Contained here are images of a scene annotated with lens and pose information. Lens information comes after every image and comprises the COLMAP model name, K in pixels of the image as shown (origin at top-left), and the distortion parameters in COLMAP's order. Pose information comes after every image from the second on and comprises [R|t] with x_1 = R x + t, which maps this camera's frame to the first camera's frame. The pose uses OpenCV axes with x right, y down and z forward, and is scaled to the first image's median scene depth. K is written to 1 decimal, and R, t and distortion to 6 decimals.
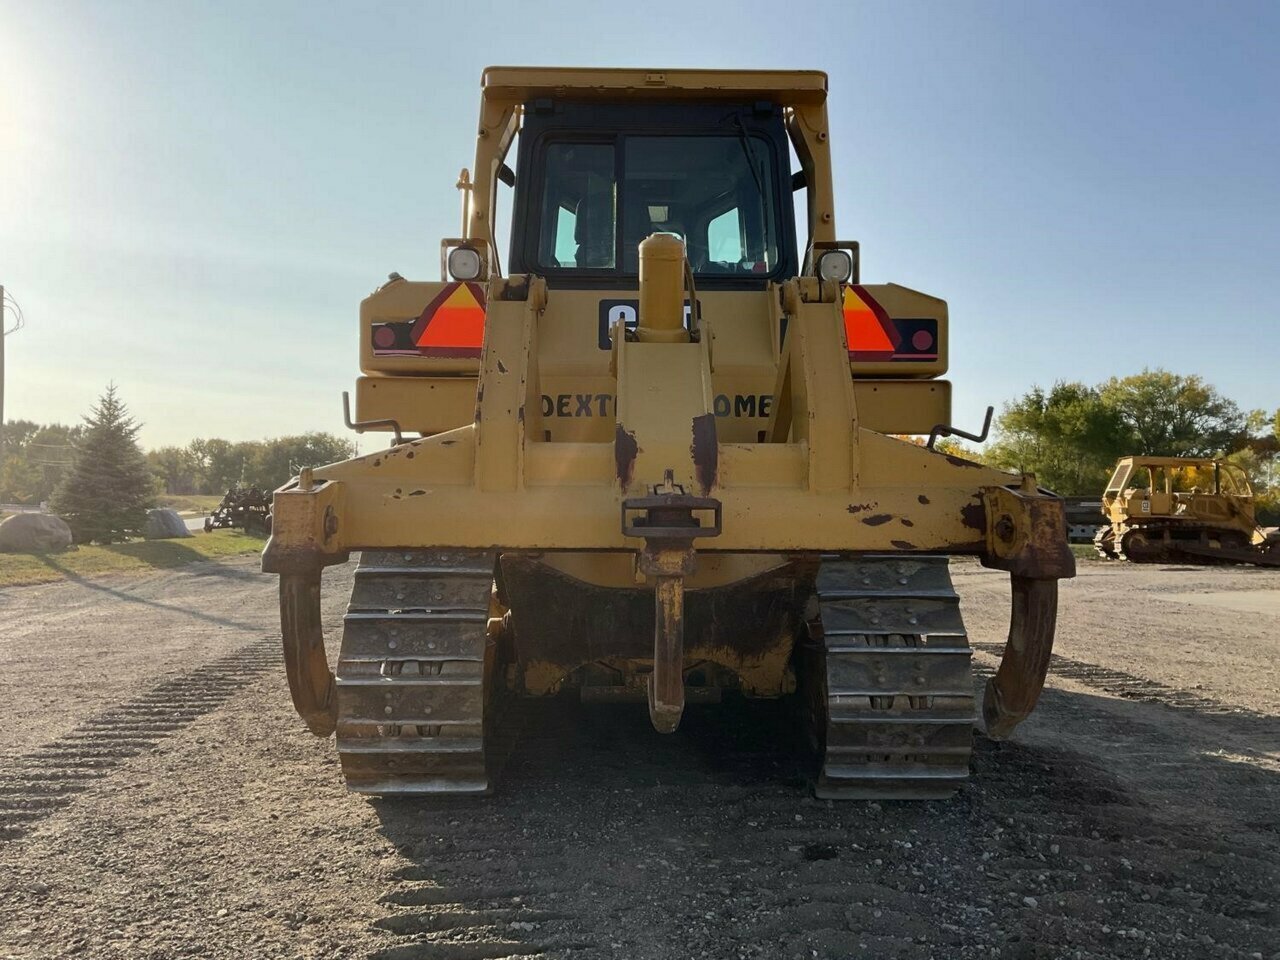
lens RADIAL K [[1056.6, 0, 640.0], [0, 1056.6, 480.0], [0, 0, 1]] dist [0.078153, -0.157867]
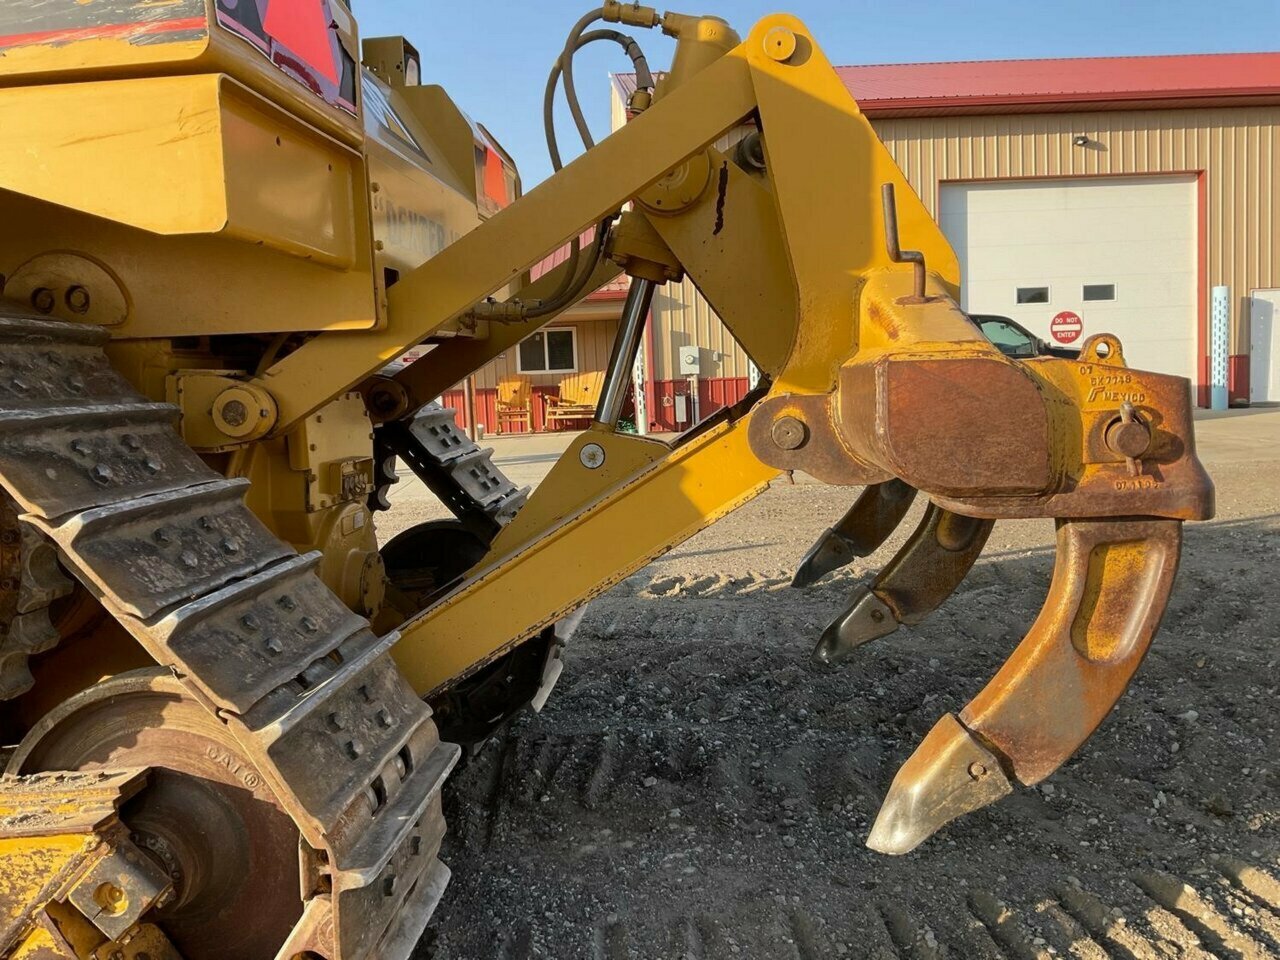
lens RADIAL K [[1048.8, 0, 635.0], [0, 1048.8, 480.6], [0, 0, 1]] dist [0.077583, -0.124656]
pose [[0.094509, -0.111832, 0.989223, -0.619342], [0.007951, 0.993723, 0.111582, -0.000067], [-0.995492, -0.002680, 0.094805, 0.829072]]
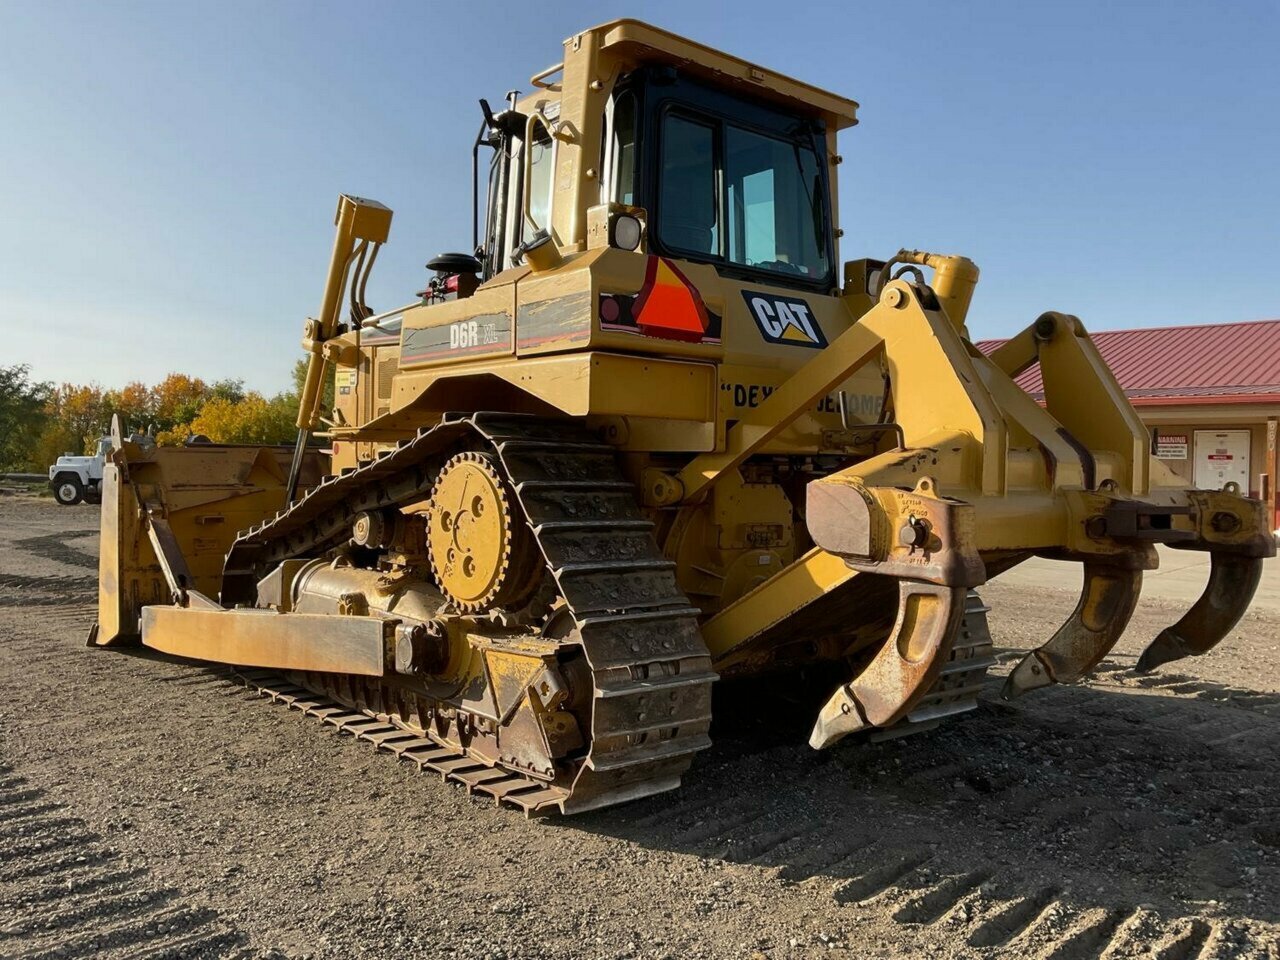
lens RADIAL K [[1048.8, 0, 635.0], [0, 1048.8, 480.6], [0, 0, 1]] dist [0.077583, -0.124656]
pose [[0.776975, 0.001185, 0.629531, -0.789998], [-0.033720, 0.998641, 0.039738, -0.026142], [-0.628628, -0.052103, 0.775959, 0.289564]]
